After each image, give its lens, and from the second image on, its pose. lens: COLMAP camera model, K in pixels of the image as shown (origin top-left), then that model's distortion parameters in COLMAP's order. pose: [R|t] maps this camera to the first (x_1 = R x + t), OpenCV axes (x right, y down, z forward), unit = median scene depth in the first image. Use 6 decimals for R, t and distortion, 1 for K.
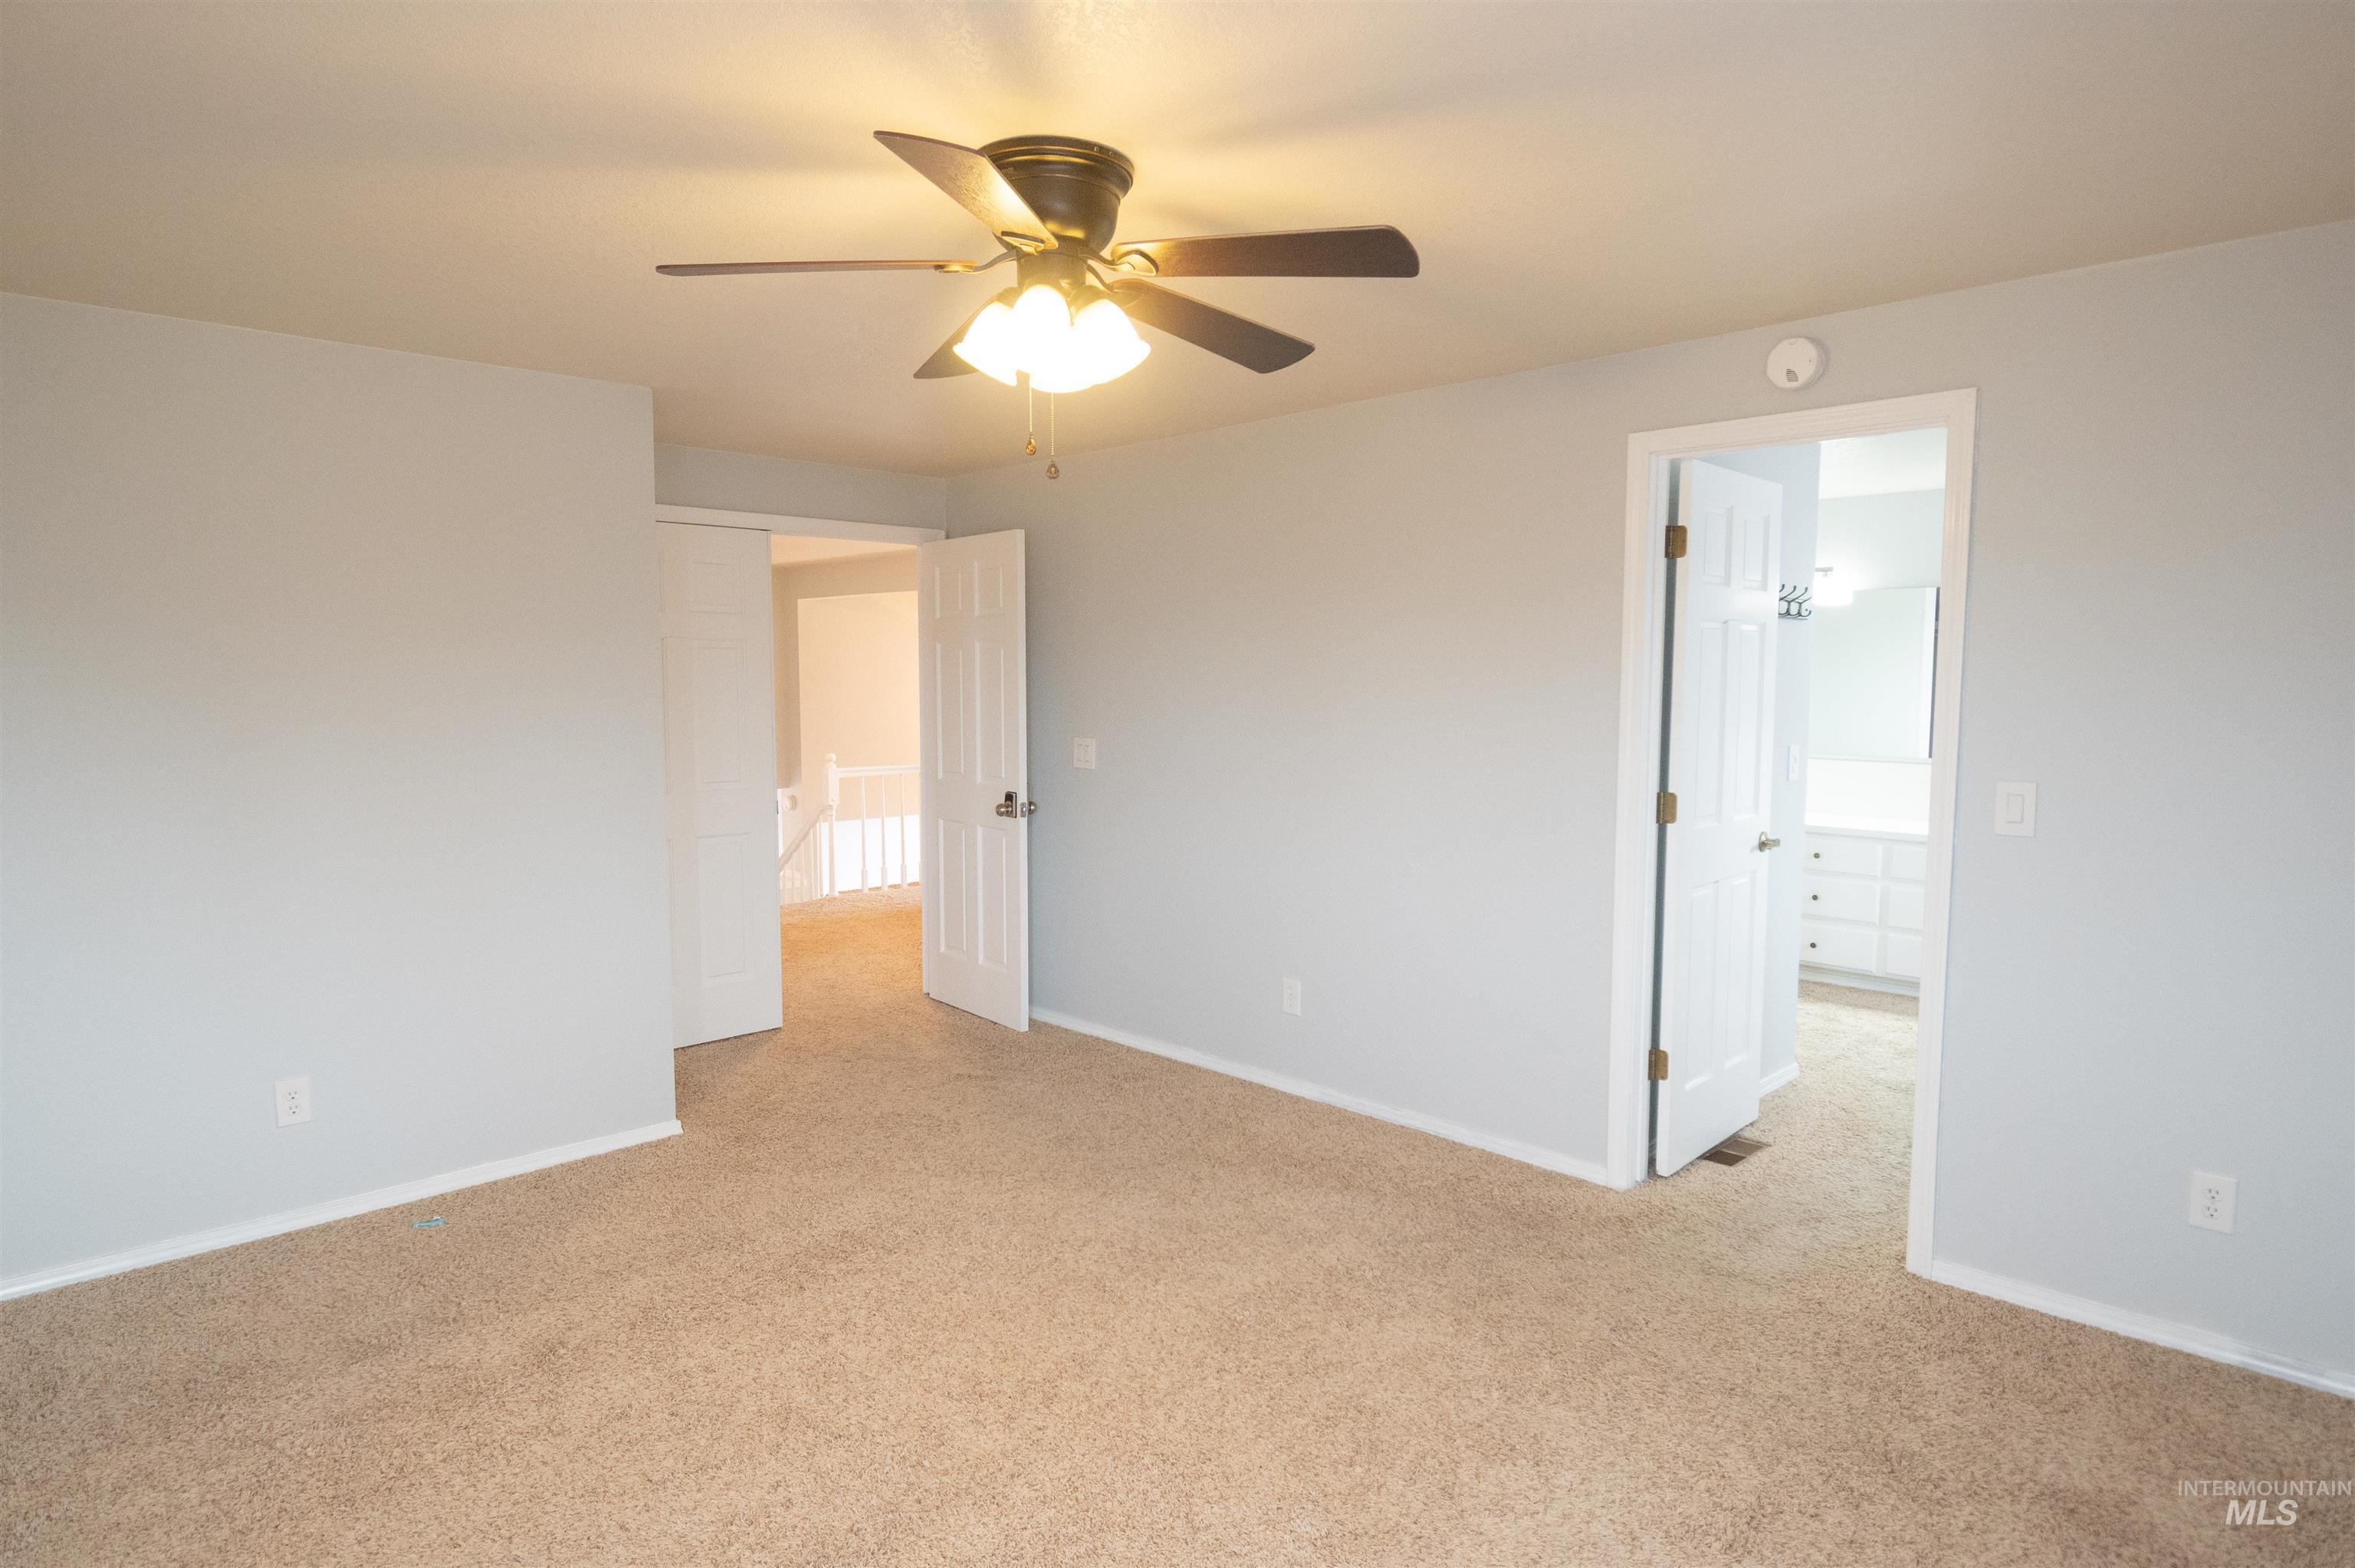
lens RADIAL K [[1309.5, 0, 1177.5], [0, 1309.5, 784.0], [0, 0, 1]] dist [-0.000841, -0.001359]
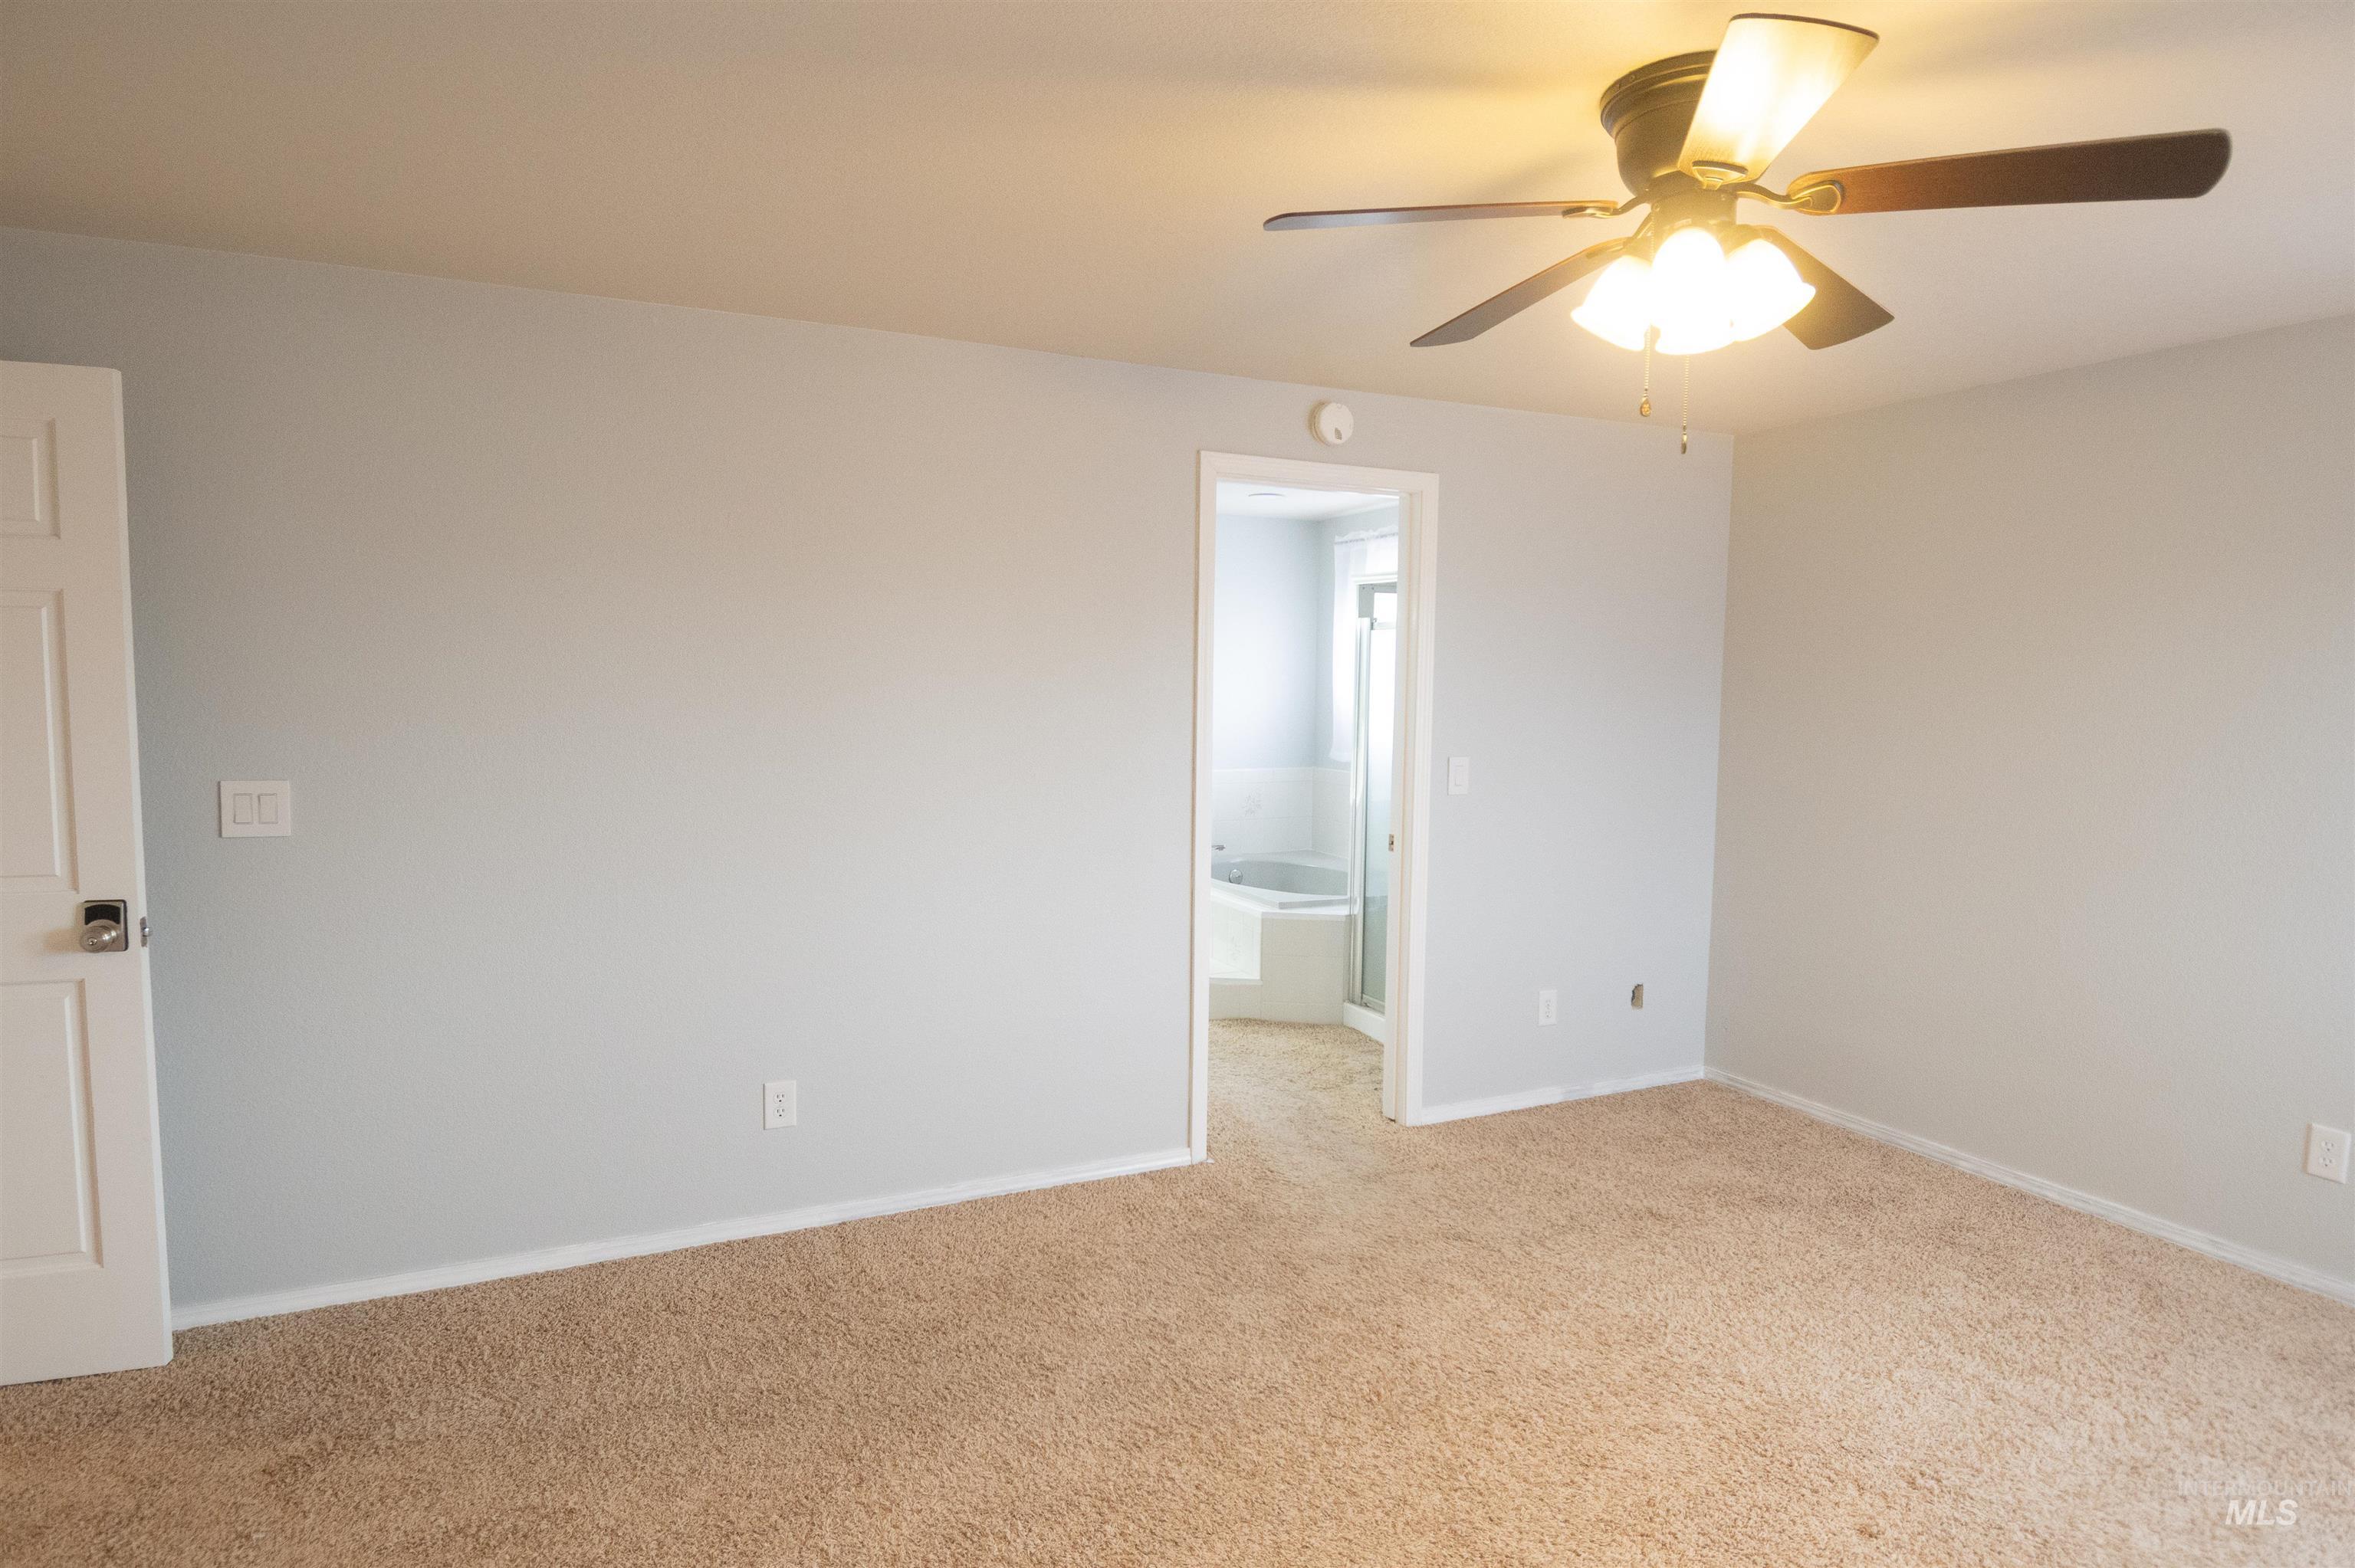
lens RADIAL K [[1309.5, 0, 1177.5], [0, 1309.5, 784.0], [0, 0, 1]] dist [-0.000841, -0.001359]
pose [[0.332154, -0.068132, 0.940761, -0.645278], [0.066692, 0.996588, 0.048628, -0.049291], [-0.940864, 0.046589, 0.335565, 0.644514]]
